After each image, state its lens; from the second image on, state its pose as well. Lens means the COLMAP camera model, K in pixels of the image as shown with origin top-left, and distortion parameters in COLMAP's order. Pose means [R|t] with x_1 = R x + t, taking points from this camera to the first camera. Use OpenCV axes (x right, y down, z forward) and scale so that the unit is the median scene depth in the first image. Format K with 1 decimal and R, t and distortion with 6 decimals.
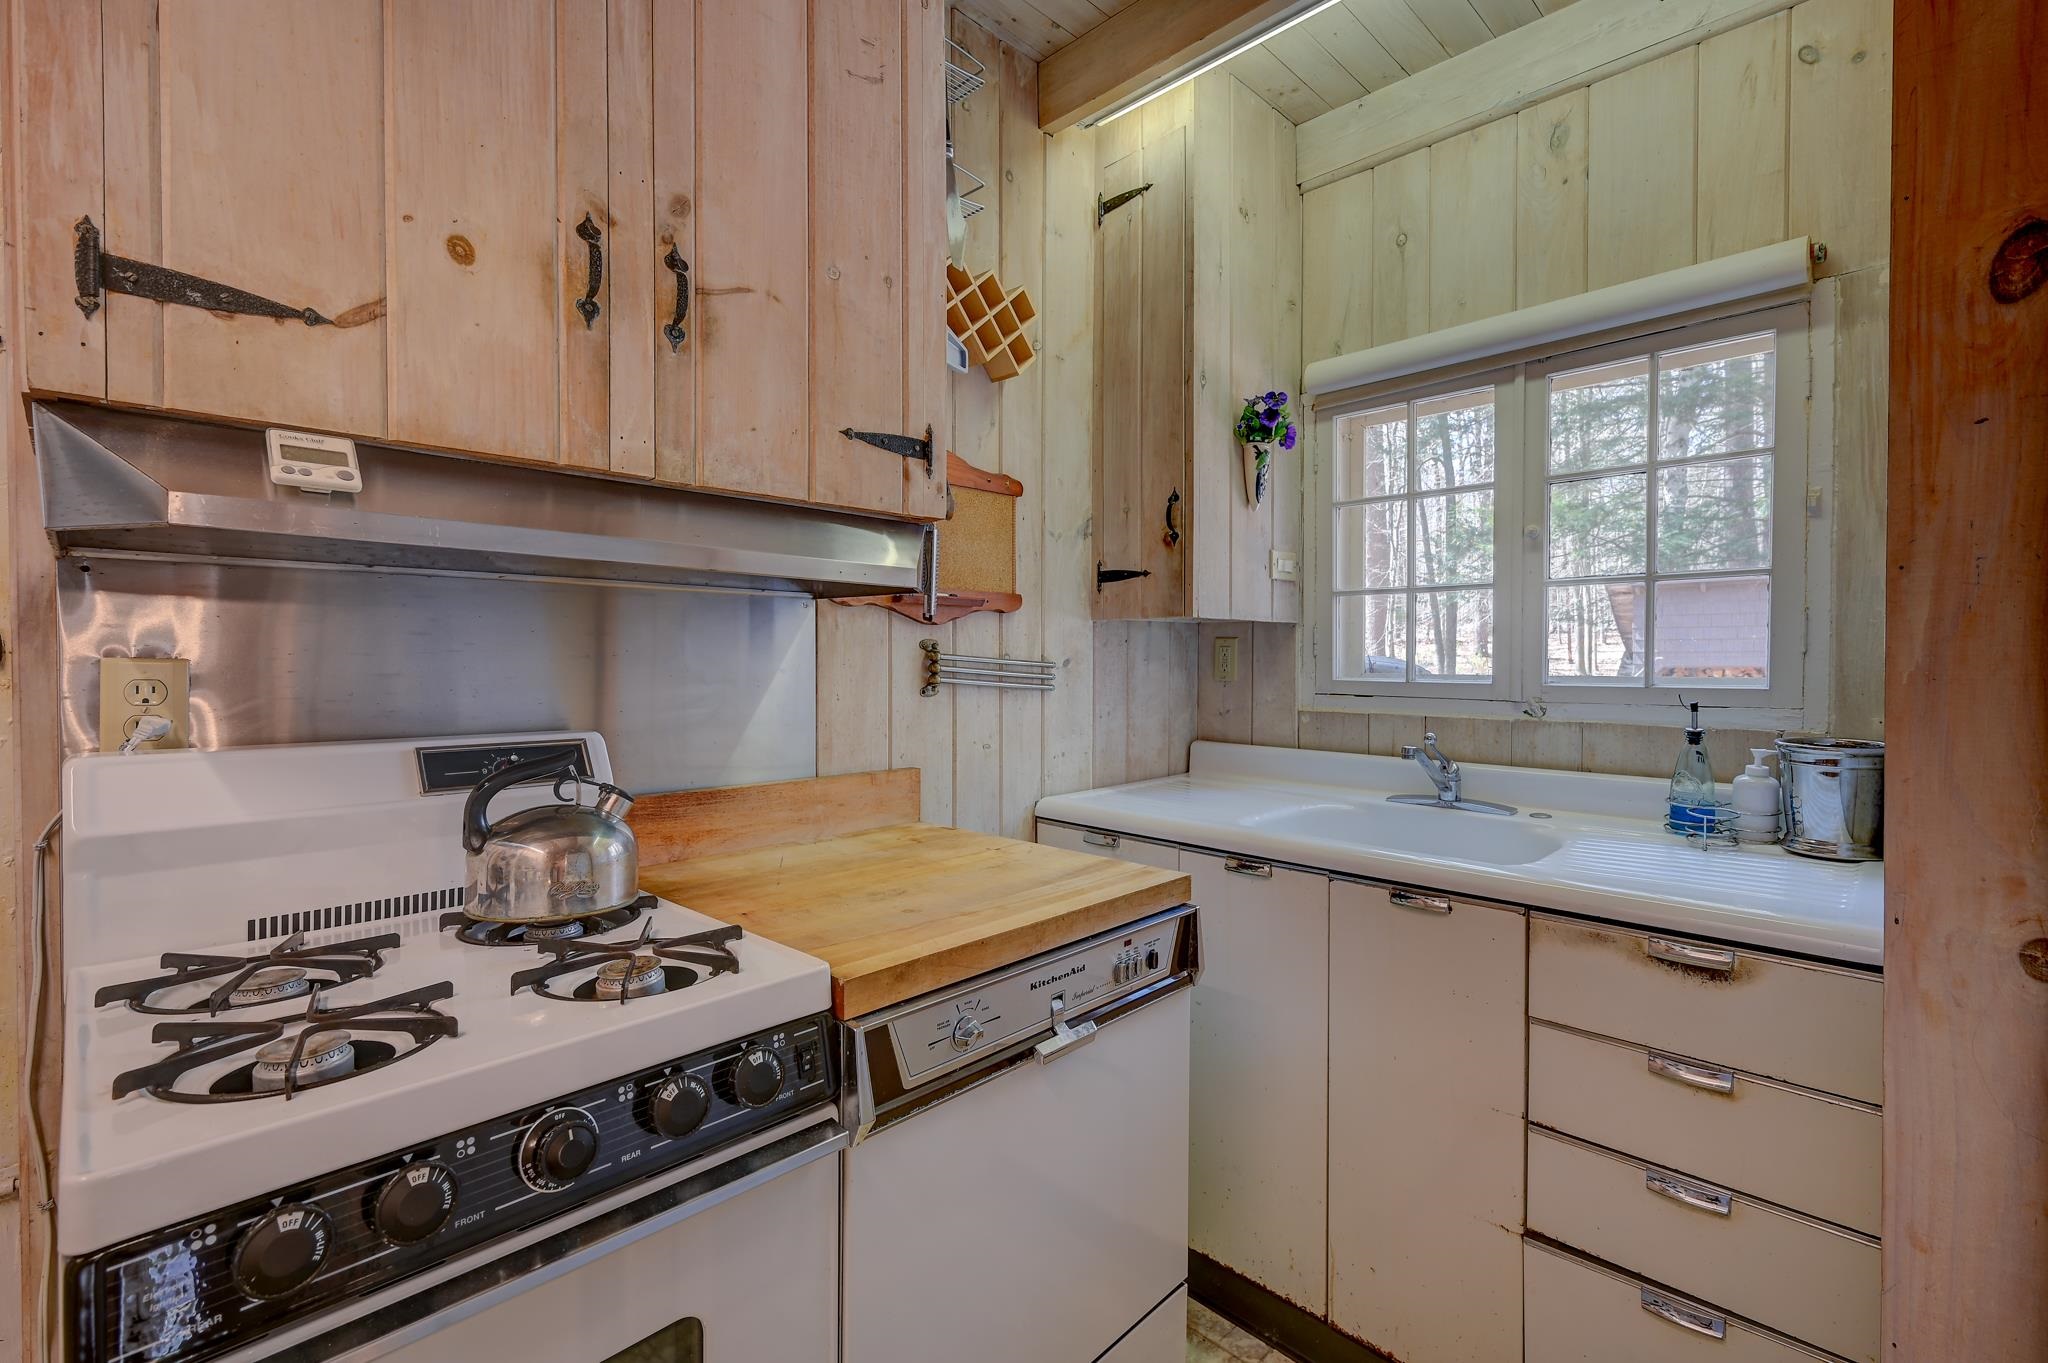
lens RADIAL K [[906.7, 0, 1033.3], [0, 906.7, 673.0], [0, 0, 1]] dist [-0.000885, 0.000163]
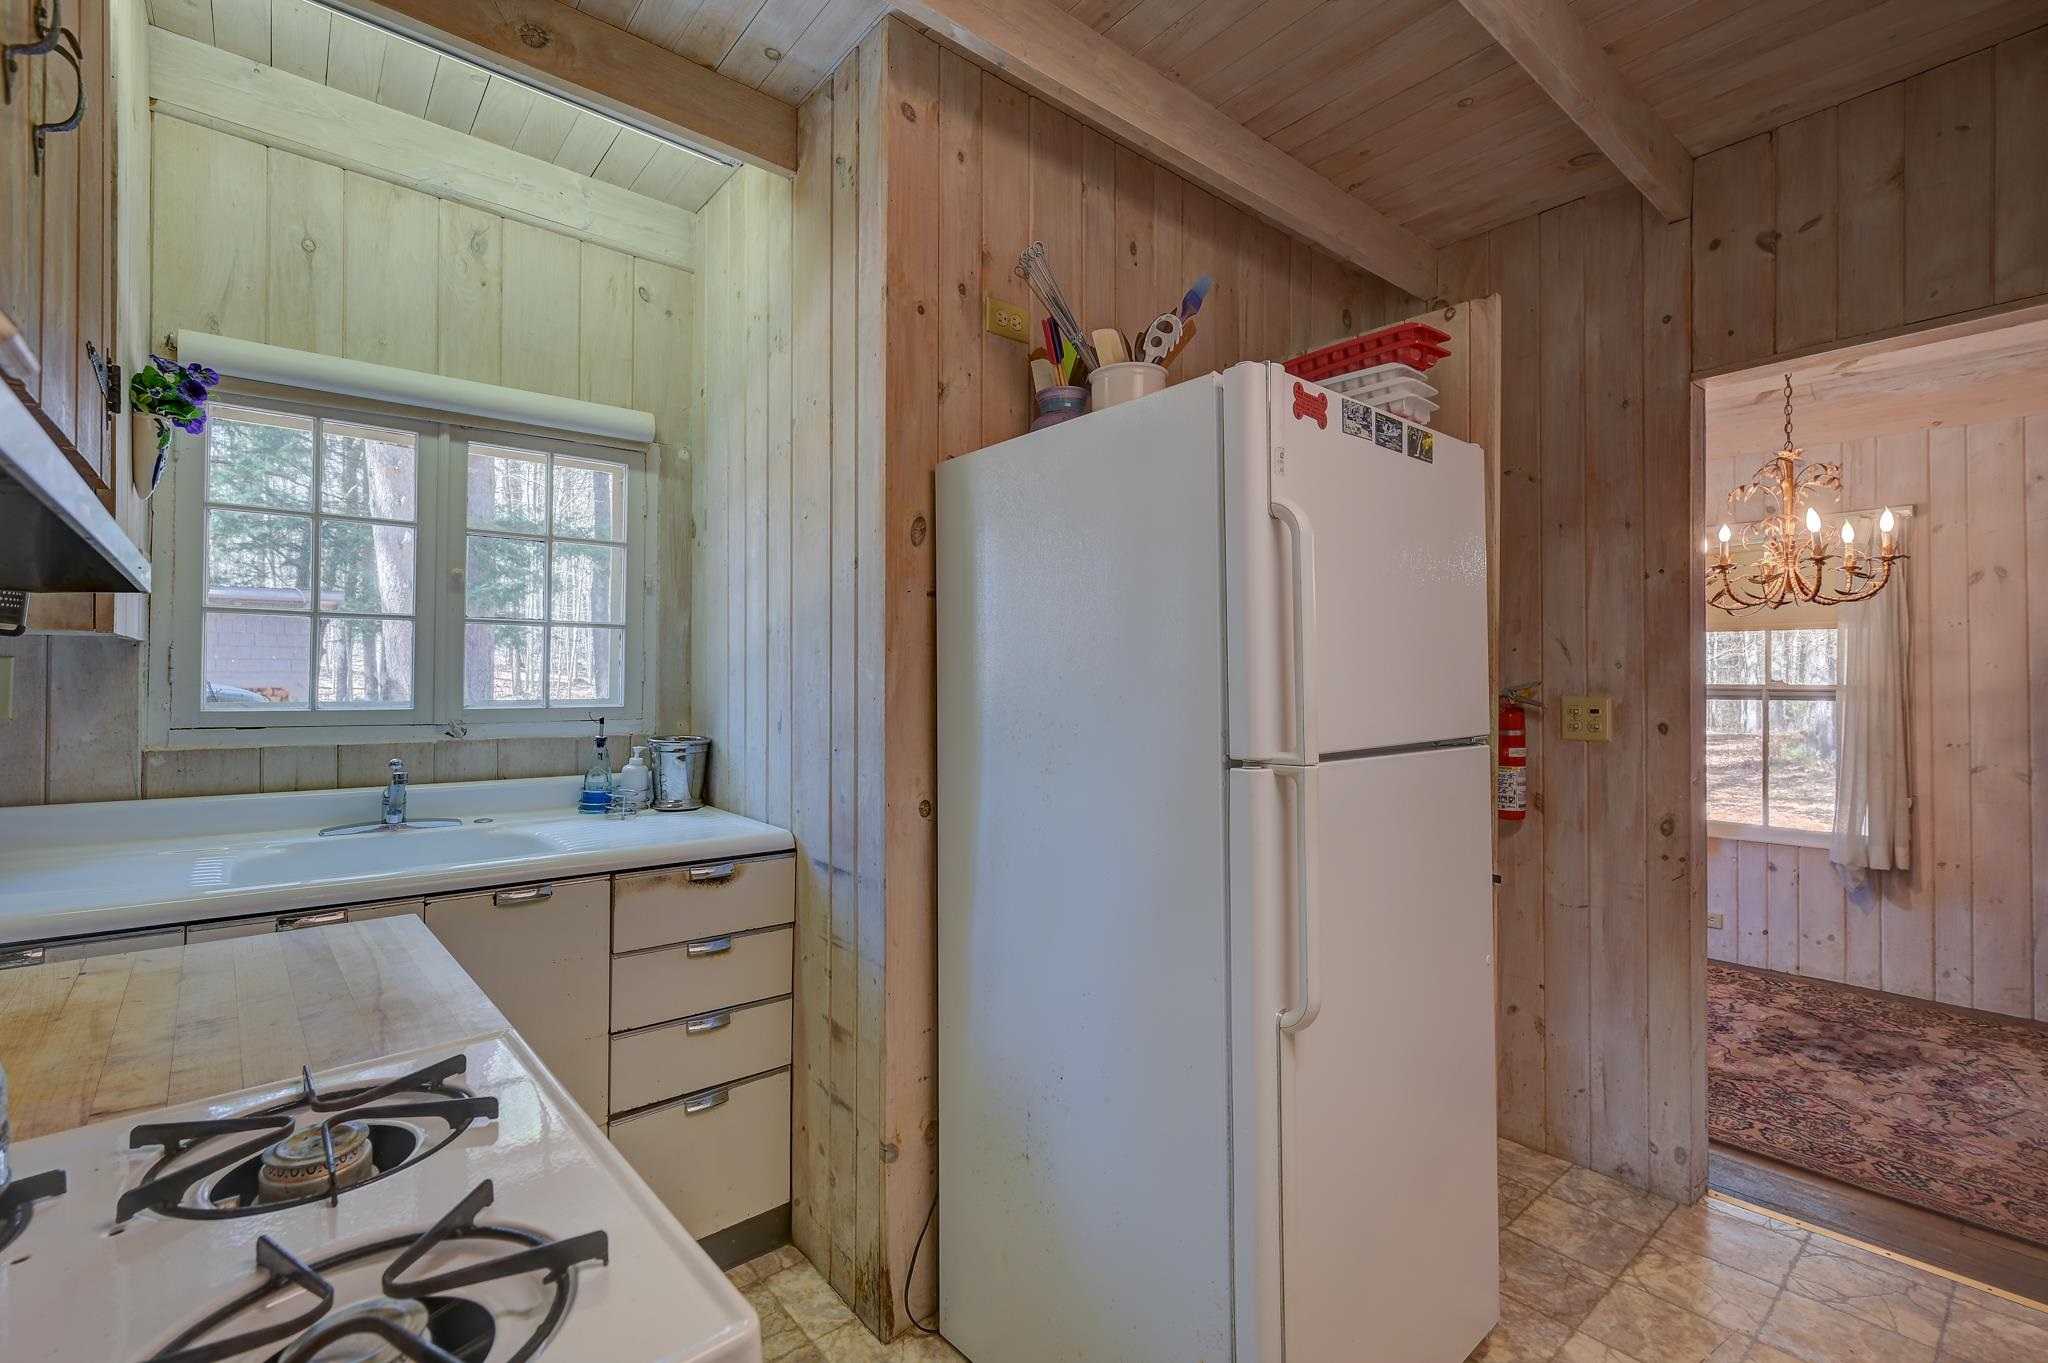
lens RADIAL K [[906.7, 0, 1037.4], [0, 906.7, 678.1], [0, 0, 1]] dist [-0.000885, 0.000163]
pose [[0.074758, 0.003852, 0.997194, -0.565584], [0.010841, 0.999930, -0.004675, -0.013170], [-0.997143, 0.011160, 0.074711, 0.201406]]
